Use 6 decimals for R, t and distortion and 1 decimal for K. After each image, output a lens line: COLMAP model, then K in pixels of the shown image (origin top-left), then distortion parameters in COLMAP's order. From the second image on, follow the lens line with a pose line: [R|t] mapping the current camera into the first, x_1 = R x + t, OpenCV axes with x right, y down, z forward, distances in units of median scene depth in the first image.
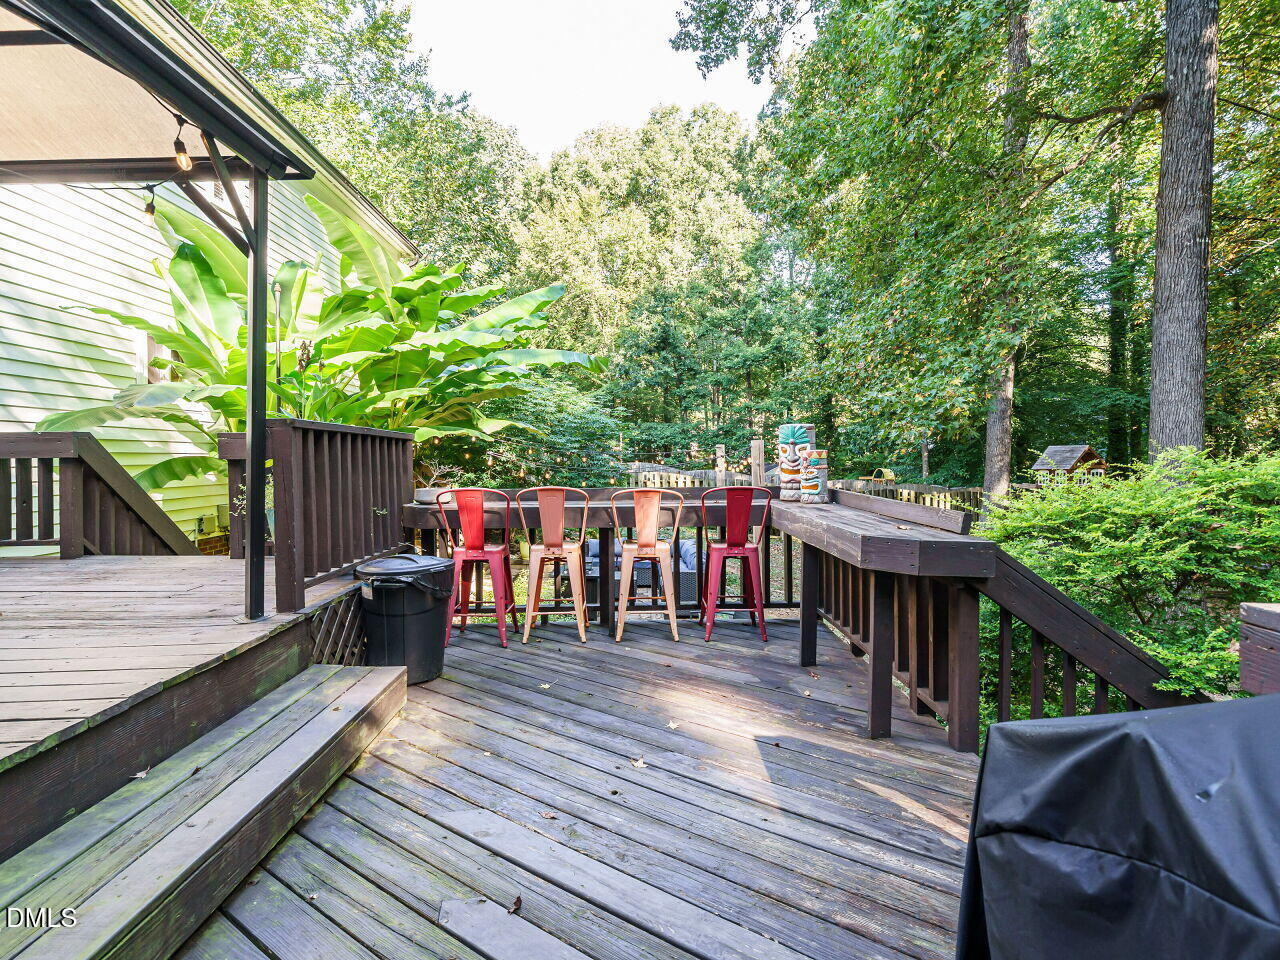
lens RADIAL K [[677.1, 0, 641.9], [0, 677.1, 457.8], [0, 0, 1]] dist [0.000705, 0.001444]
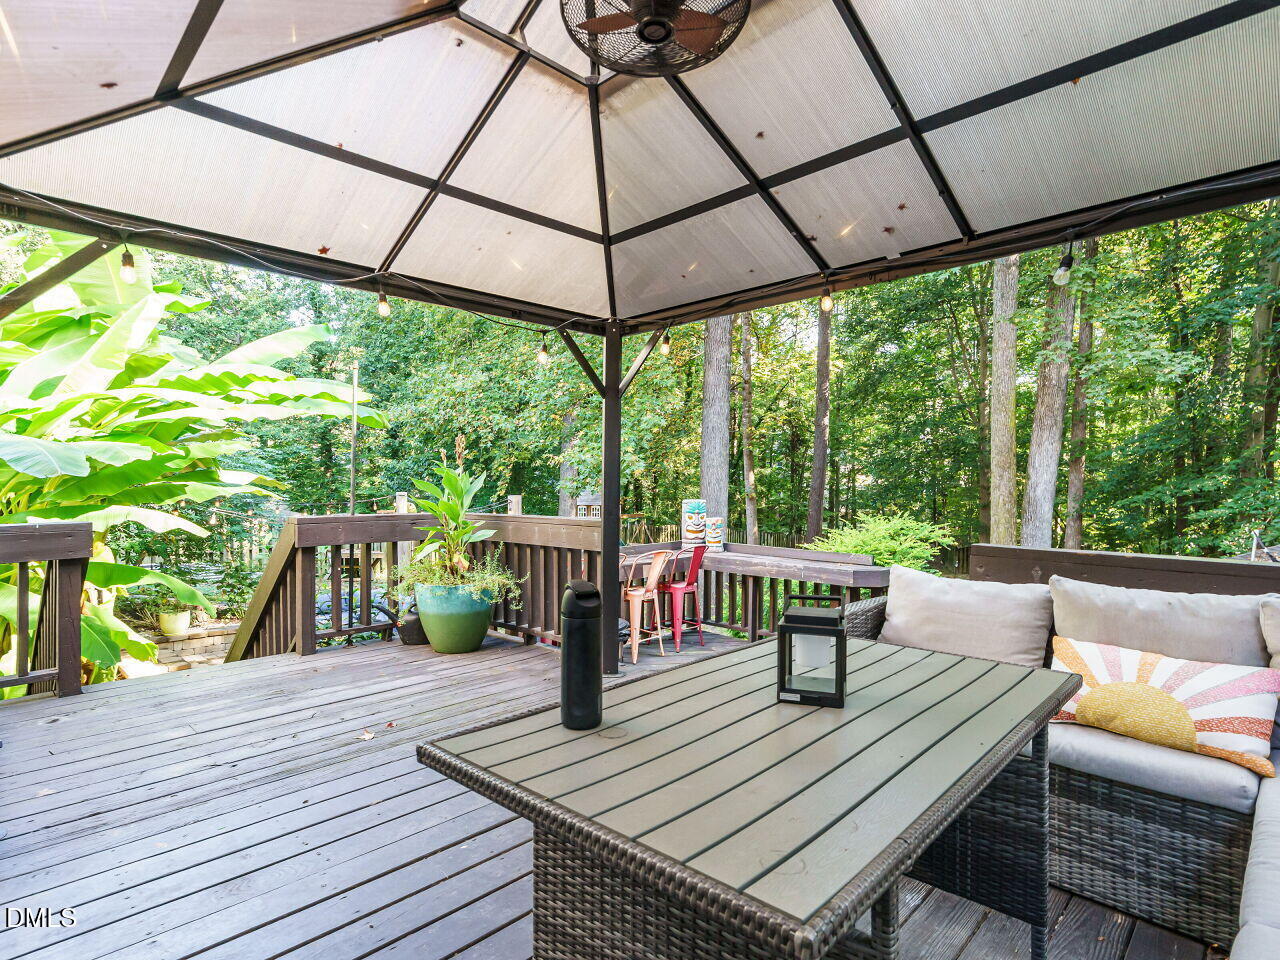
lens RADIAL K [[677.1, 0, 641.9], [0, 677.1, 457.8], [0, 0, 1]] dist [0.000705, 0.001444]
pose [[0.718631, 0.046989, 0.693802, -0.904956], [-0.028725, 0.998869, -0.037897, -0.082688], [-0.694798, 0.007305, 0.719168, 0.002922]]
